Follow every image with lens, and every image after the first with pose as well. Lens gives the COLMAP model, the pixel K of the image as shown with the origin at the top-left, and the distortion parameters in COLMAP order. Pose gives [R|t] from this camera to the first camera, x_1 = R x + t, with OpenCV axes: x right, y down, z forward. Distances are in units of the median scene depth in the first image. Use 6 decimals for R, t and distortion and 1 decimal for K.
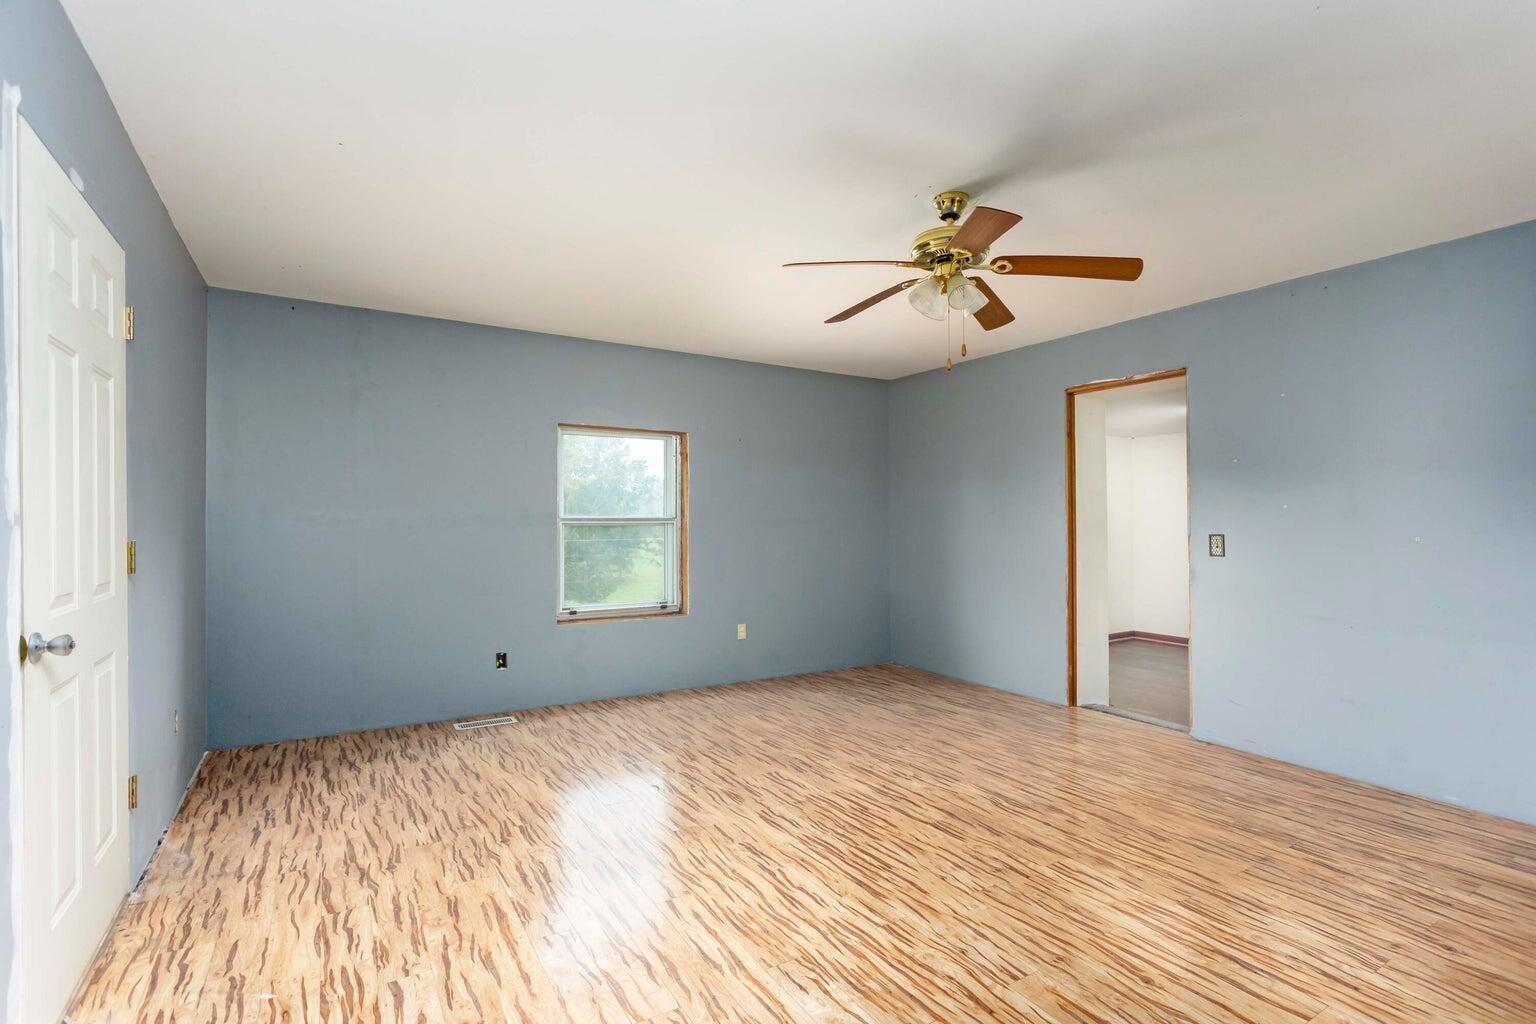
lens RADIAL K [[718.5, 0, 767.4], [0, 718.5, 516.7], [0, 0, 1]] dist [-0.000054, 0.000028]
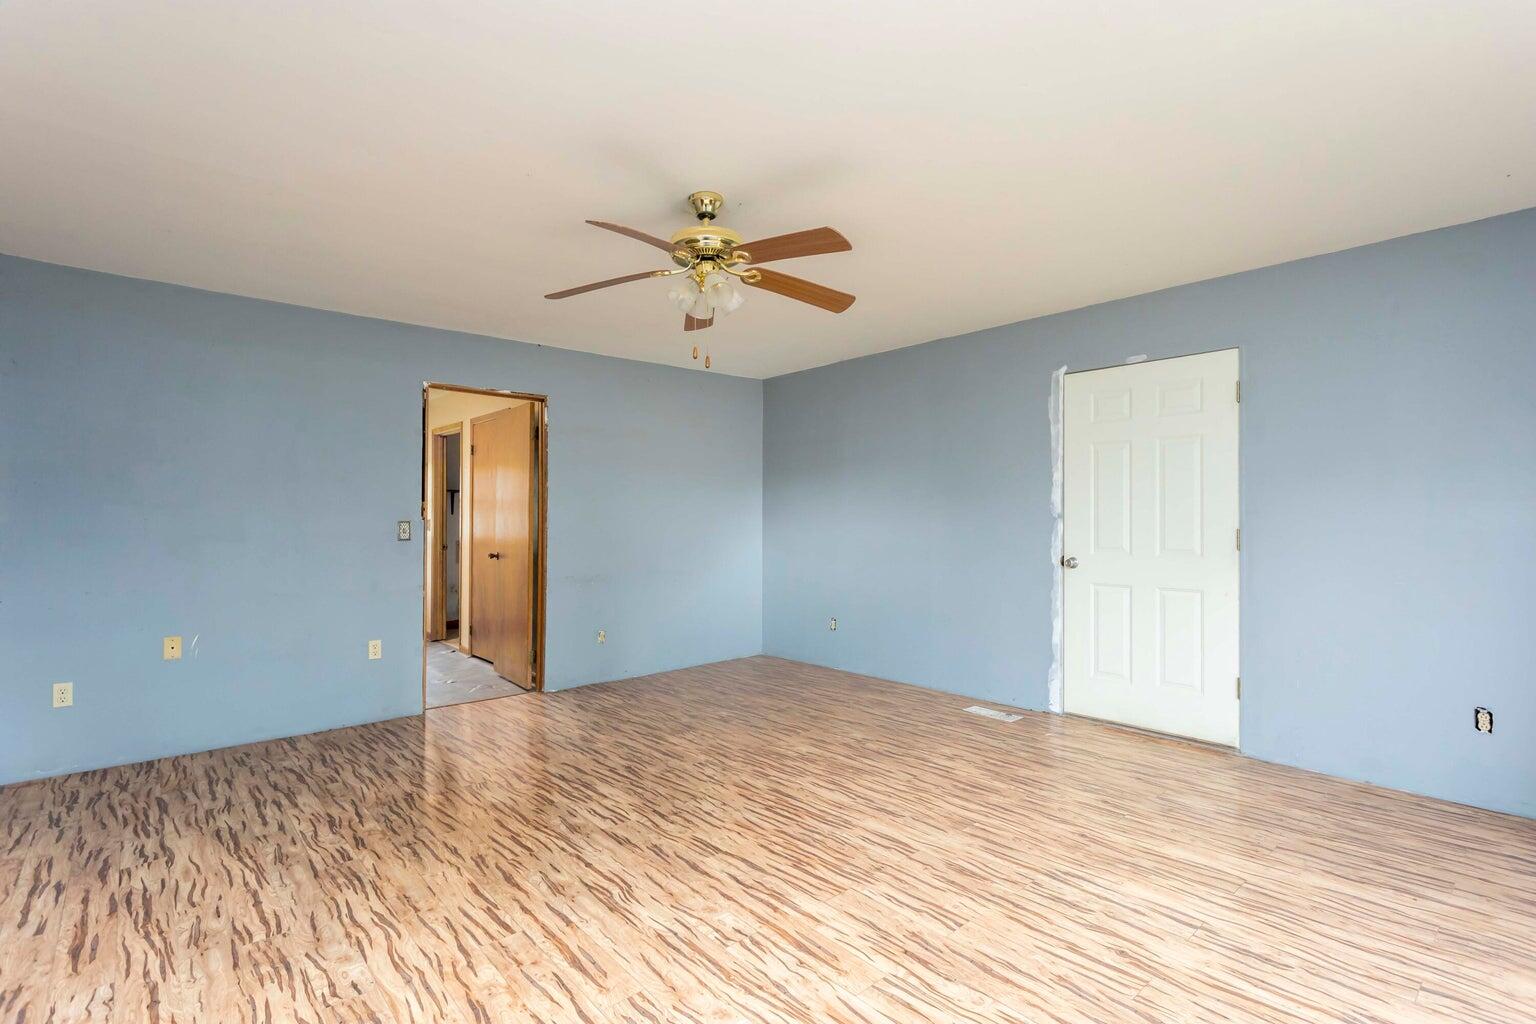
lens RADIAL K [[718.5, 0, 769.1], [0, 718.5, 516.6], [0, 0, 1]] dist [-0.000054, 0.000028]
pose [[-0.984959, 0.001307, -0.172784, 0.334170], [0.002719, 0.999965, -0.007931, 0.014254], [0.172767, -0.008282, -0.984928, 1.960002]]
